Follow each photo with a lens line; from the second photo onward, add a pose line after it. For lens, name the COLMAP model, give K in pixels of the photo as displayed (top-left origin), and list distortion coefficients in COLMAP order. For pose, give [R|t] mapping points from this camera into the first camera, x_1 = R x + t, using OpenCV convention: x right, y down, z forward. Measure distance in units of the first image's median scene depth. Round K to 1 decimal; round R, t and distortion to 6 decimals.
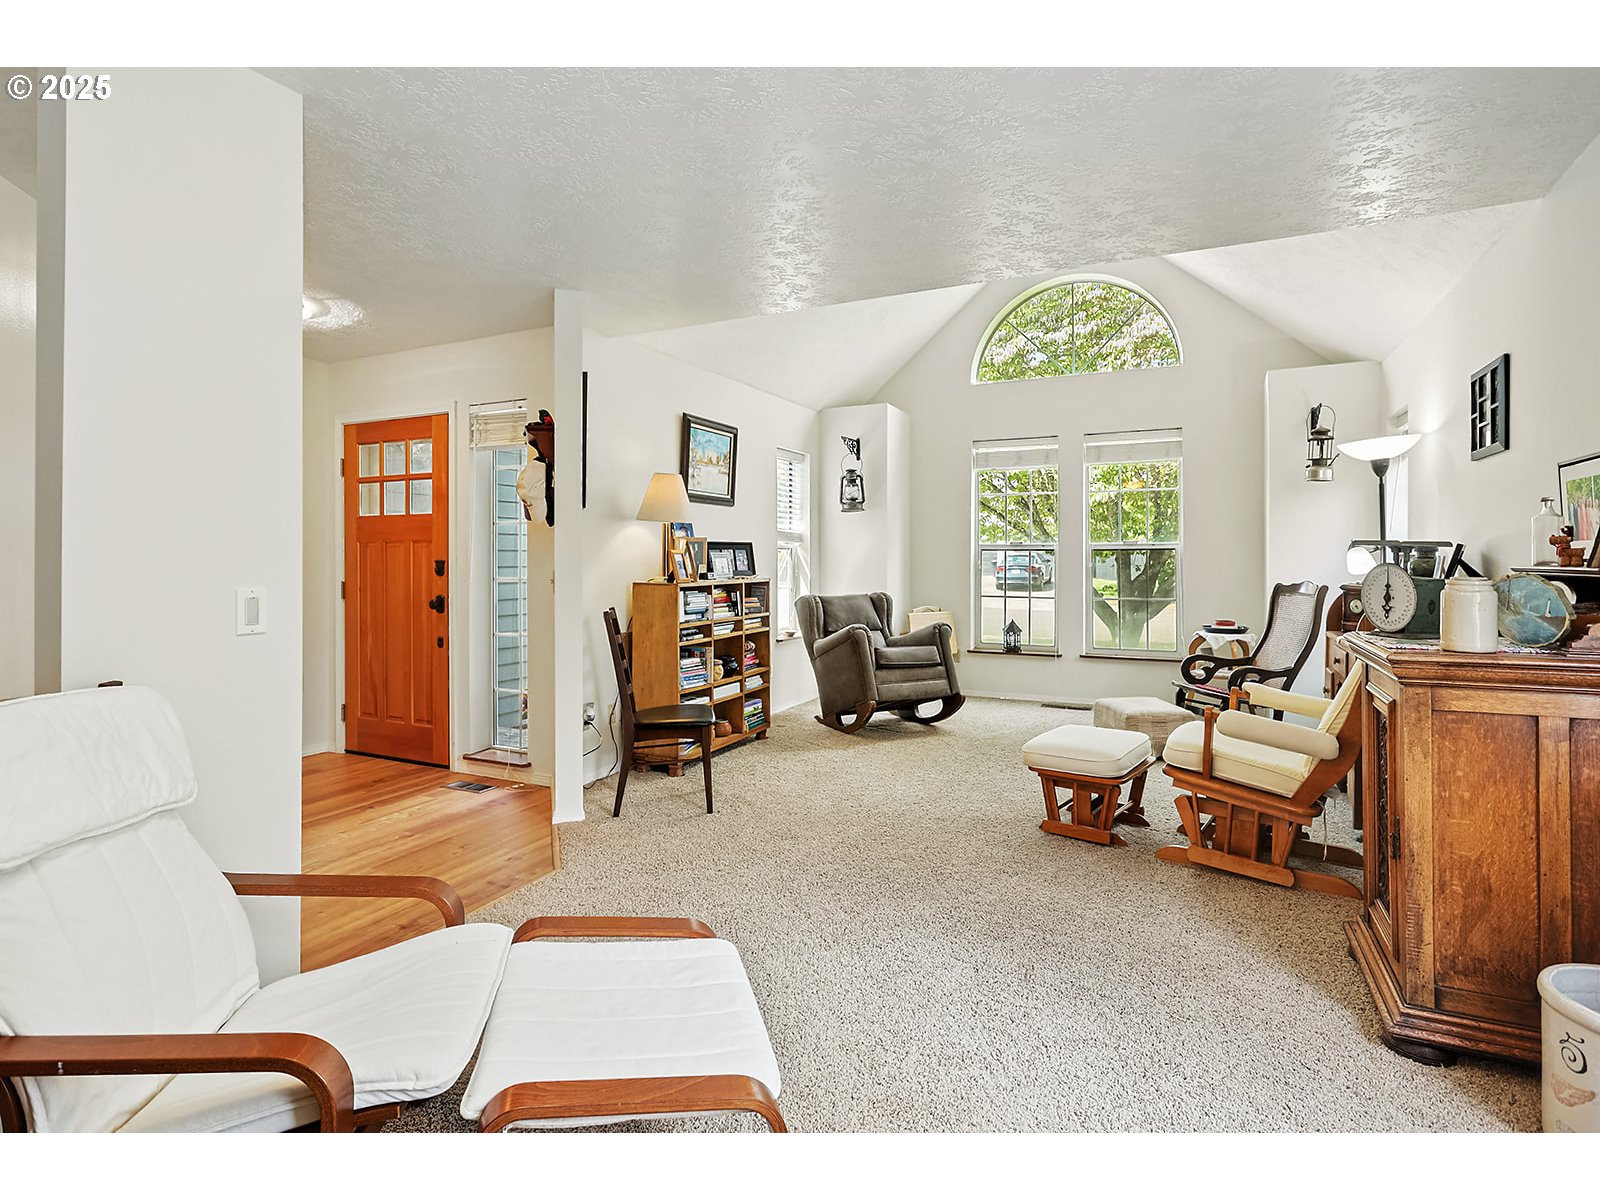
lens RADIAL K [[795.0, 0, 810.6], [0, 795.0, 588.9], [0, 0, 1]] dist [-0.002852, 0.001703]
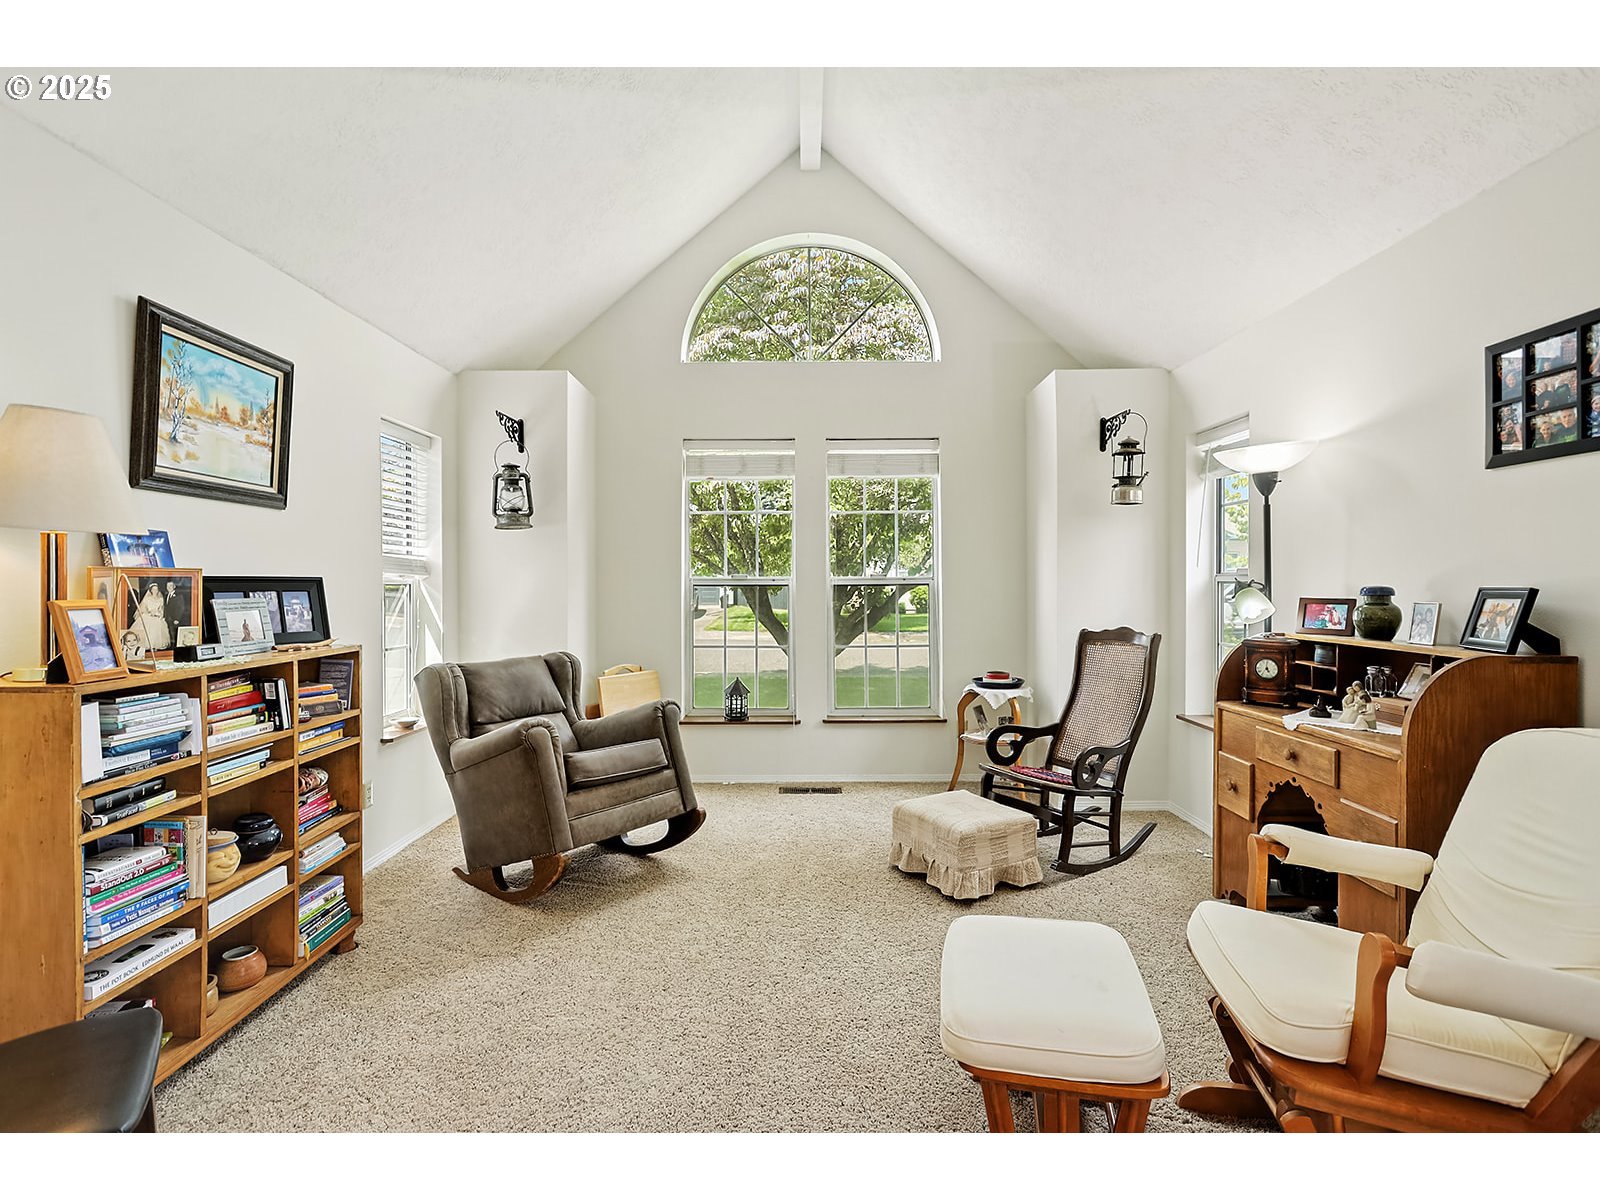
lens RADIAL K [[795.0, 0, 810.6], [0, 795.0, 588.9], [0, 0, 1]] dist [-0.002852, 0.001703]
pose [[0.906809, -0.004191, 0.421520, -0.001985], [0.019593, 0.999289, -0.032214, -0.027390], [-0.421085, 0.037471, 0.906247, 0.386091]]
